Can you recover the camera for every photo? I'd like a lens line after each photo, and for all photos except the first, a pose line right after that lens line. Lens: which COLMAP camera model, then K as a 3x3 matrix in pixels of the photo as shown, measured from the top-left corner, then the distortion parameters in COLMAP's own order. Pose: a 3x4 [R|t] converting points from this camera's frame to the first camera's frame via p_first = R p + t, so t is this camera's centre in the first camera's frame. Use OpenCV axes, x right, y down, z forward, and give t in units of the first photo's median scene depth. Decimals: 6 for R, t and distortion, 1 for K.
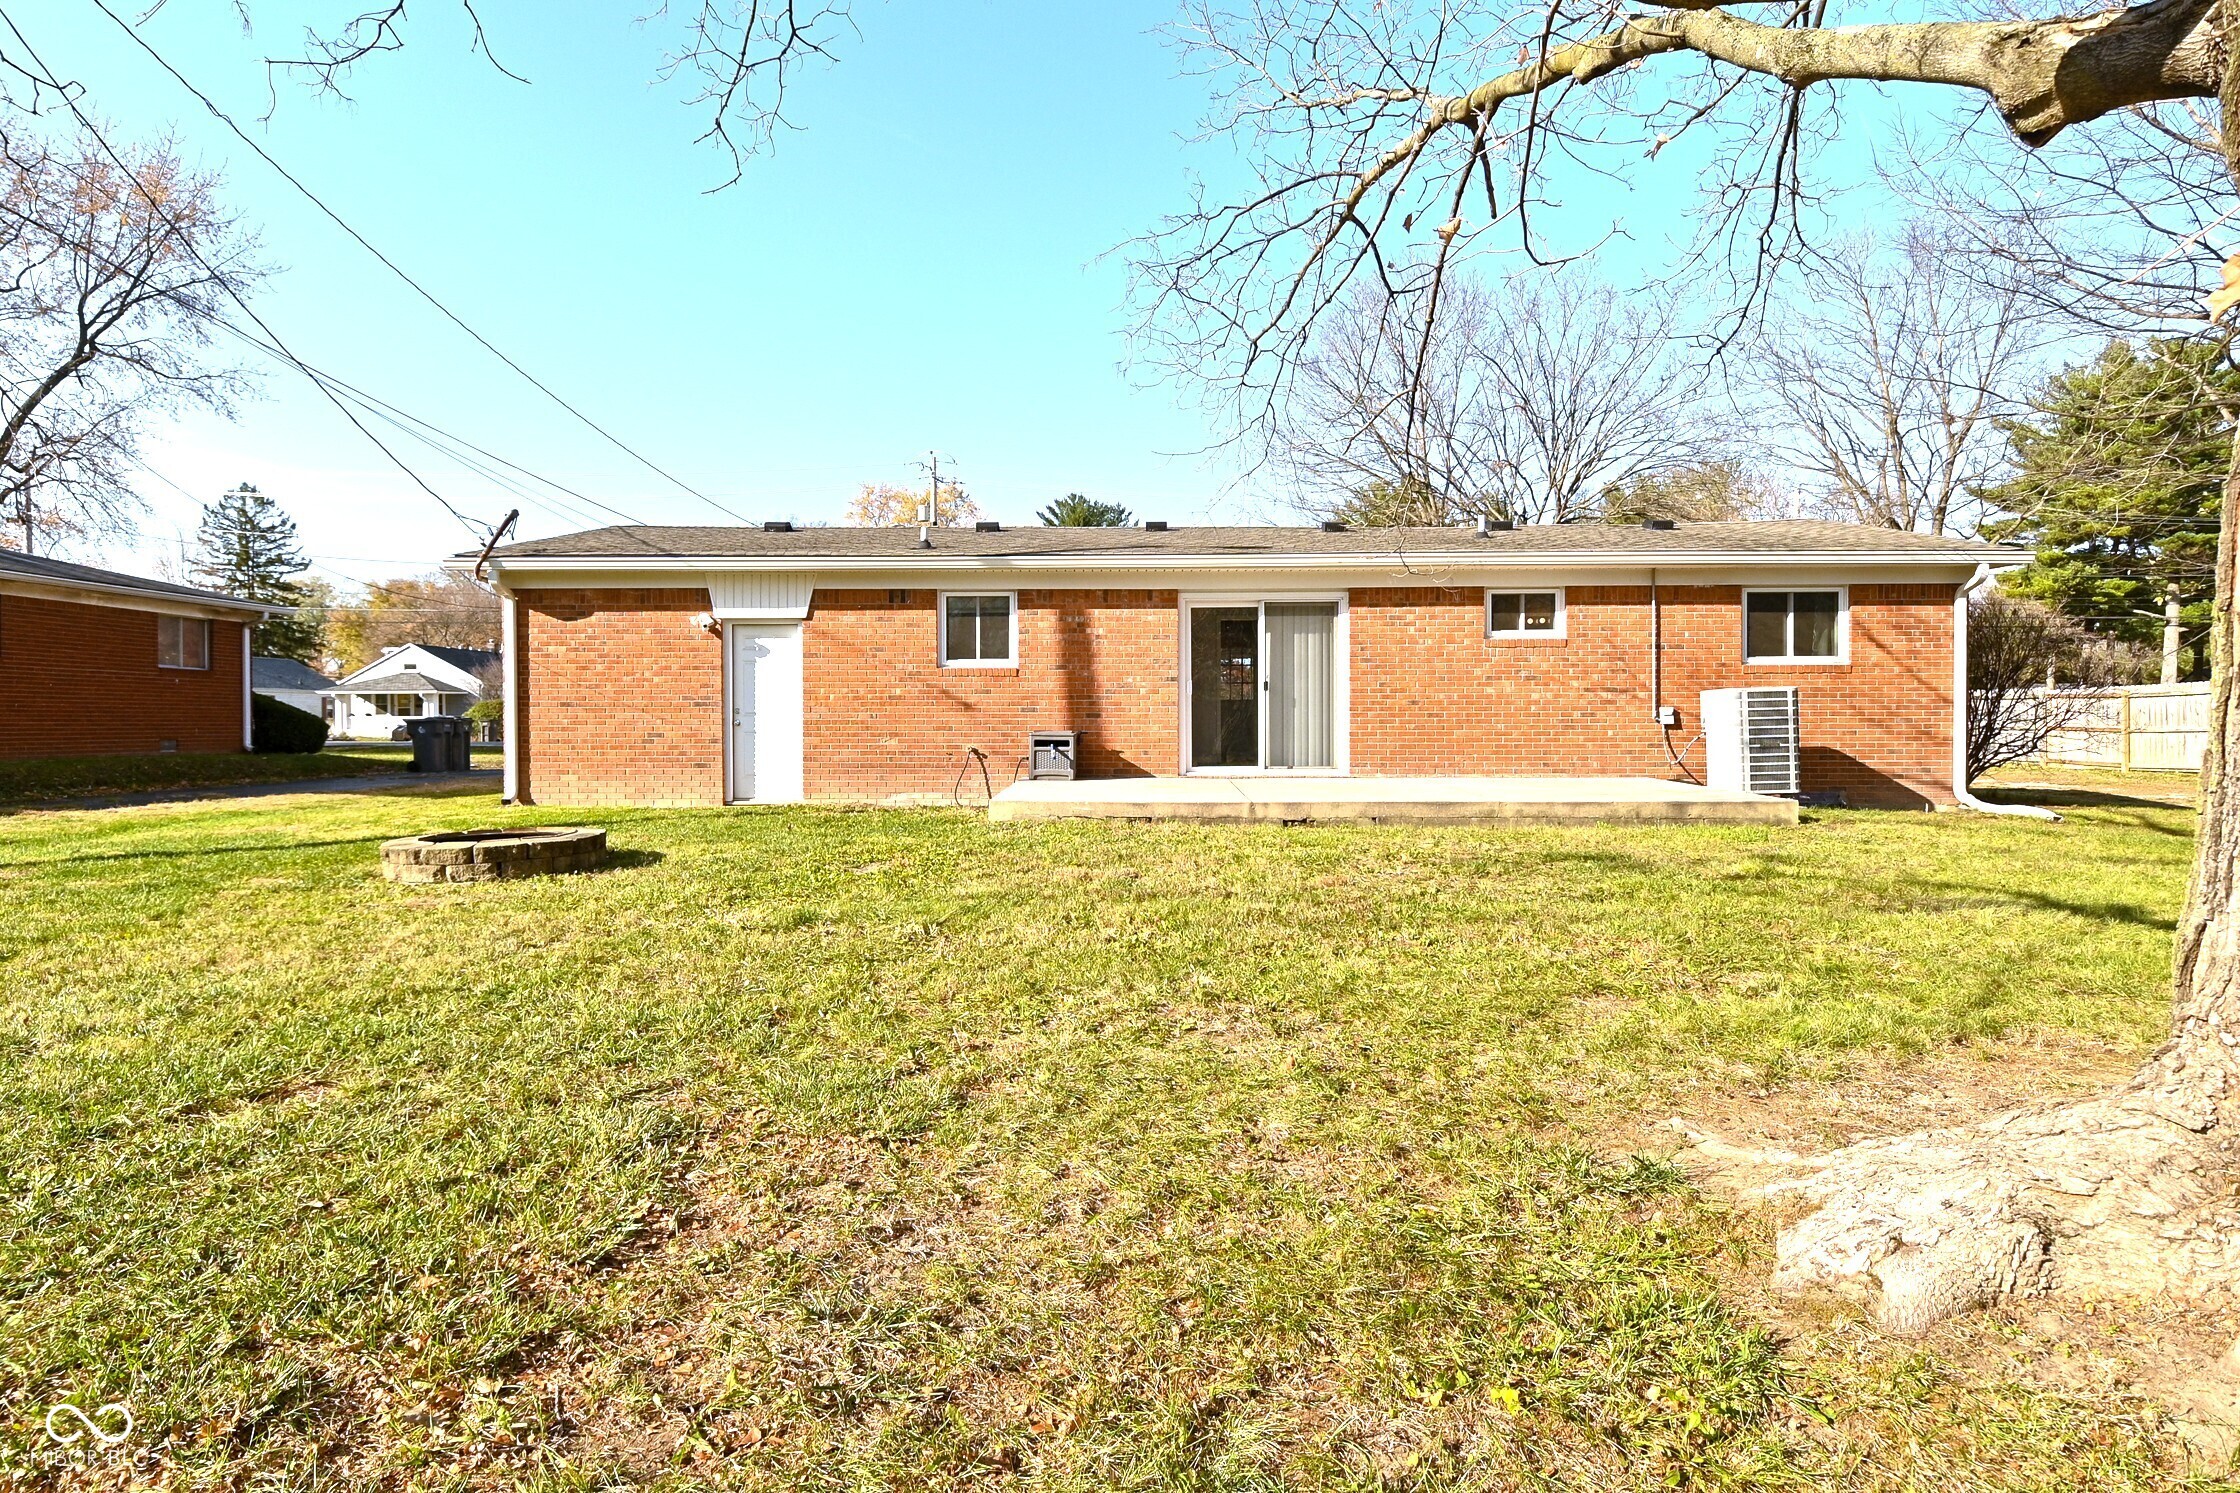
lens RADIAL K [[1177.1, 0, 1120.1], [0, 1177.1, 734.5], [0, 0, 1]] dist [0.017582, -0.026710]
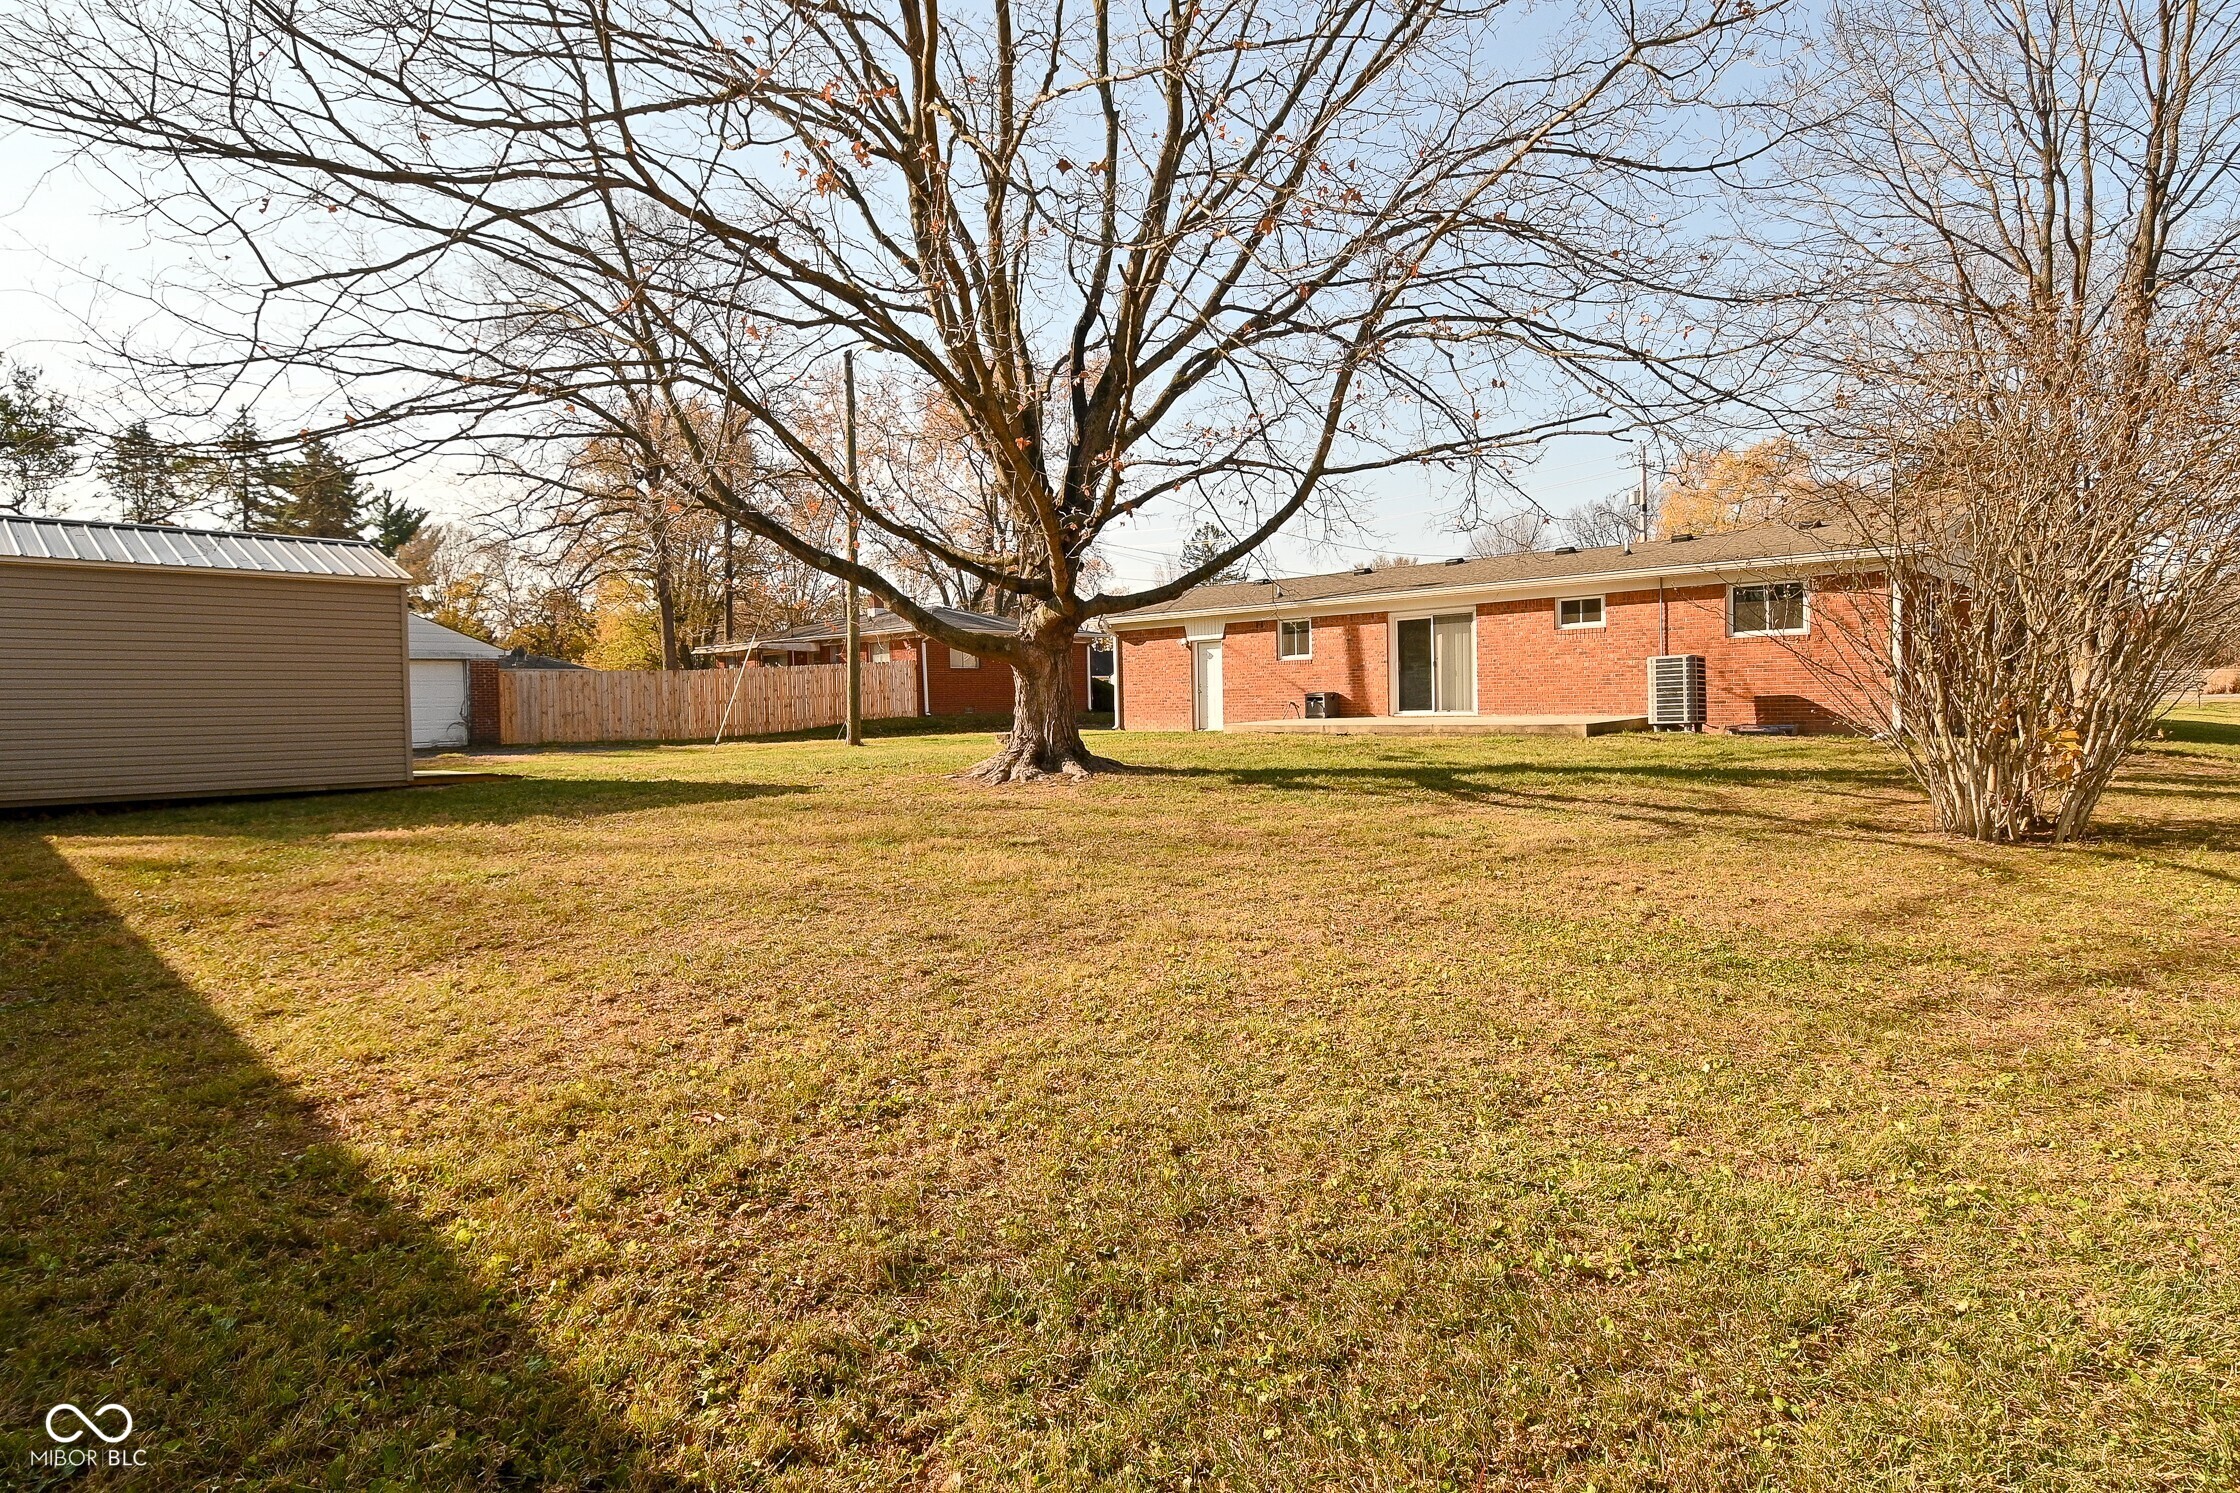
lens RADIAL K [[1177.1, 0, 1120.1], [0, 1177.1, 734.5], [0, 0, 1]] dist [0.017582, -0.026710]
pose [[0.728700, 0.005997, -0.684807, 0.978987], [0.010553, 0.999745, 0.019984, 0.022851], [0.684752, -0.021789, 0.728450, -0.583992]]
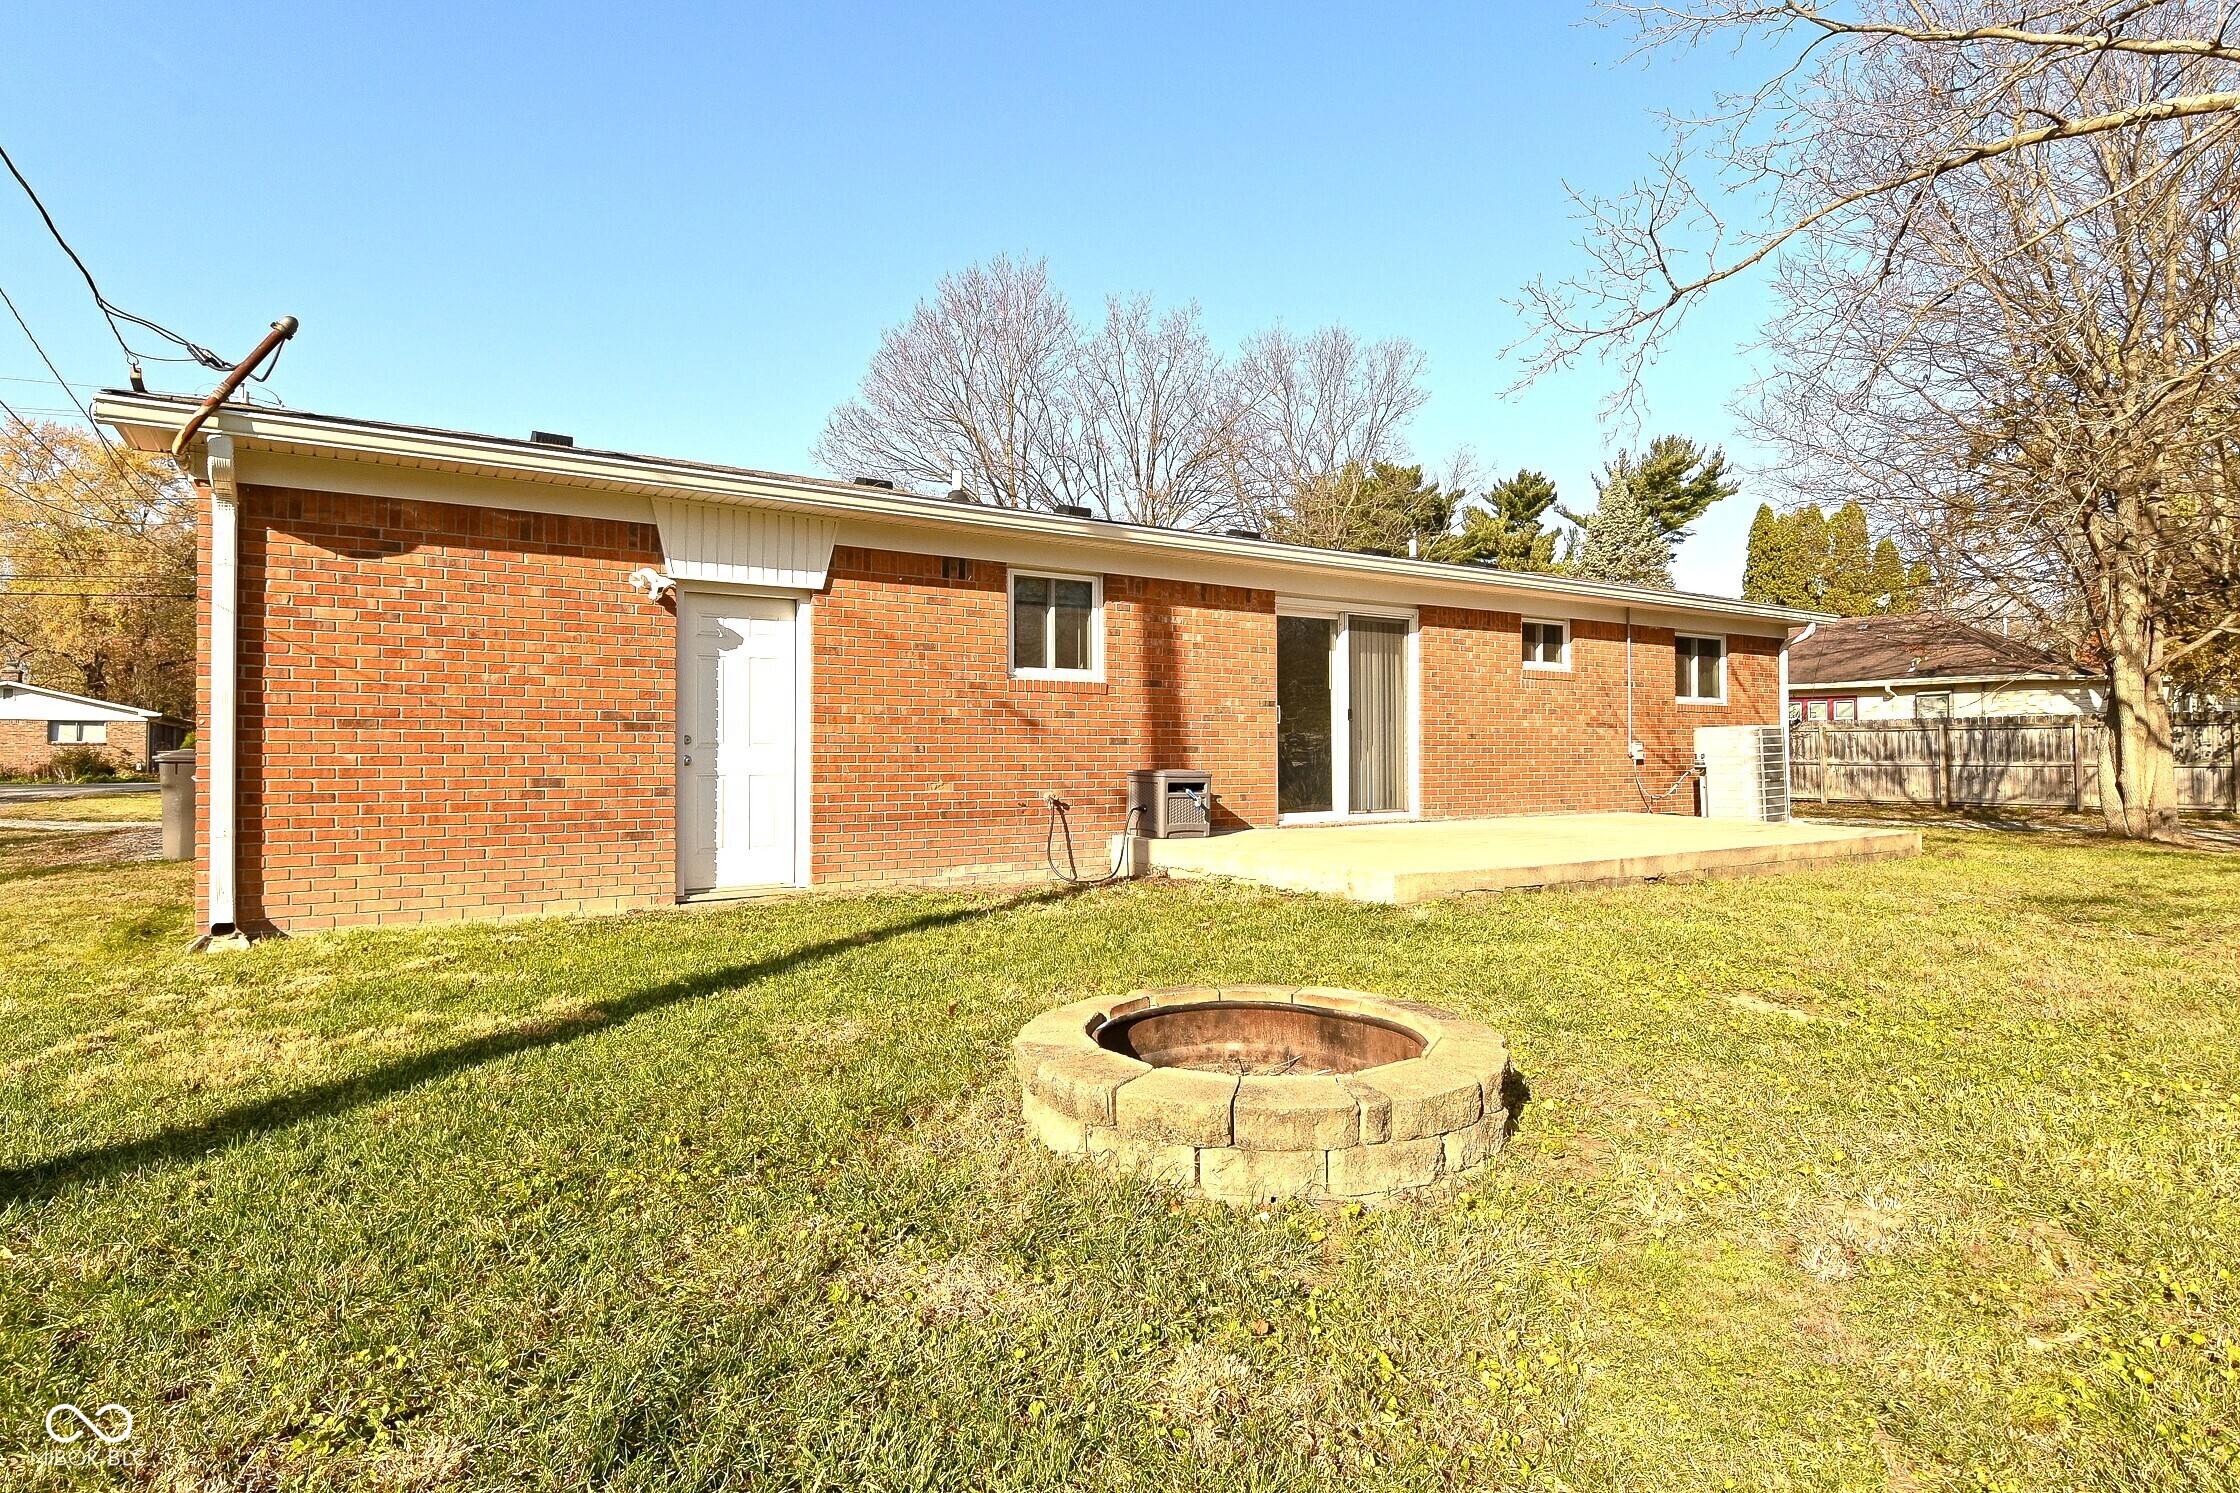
lens RADIAL K [[1177.1, 0, 1120.1], [0, 1177.1, 734.5], [0, 0, 1]] dist [0.017582, -0.026710]
pose [[0.826991, 0.010062, 0.562125, -0.482054], [0.004400, 0.999693, -0.024366, -0.007367], [-0.562198, 0.022624, 0.826693, 0.402240]]
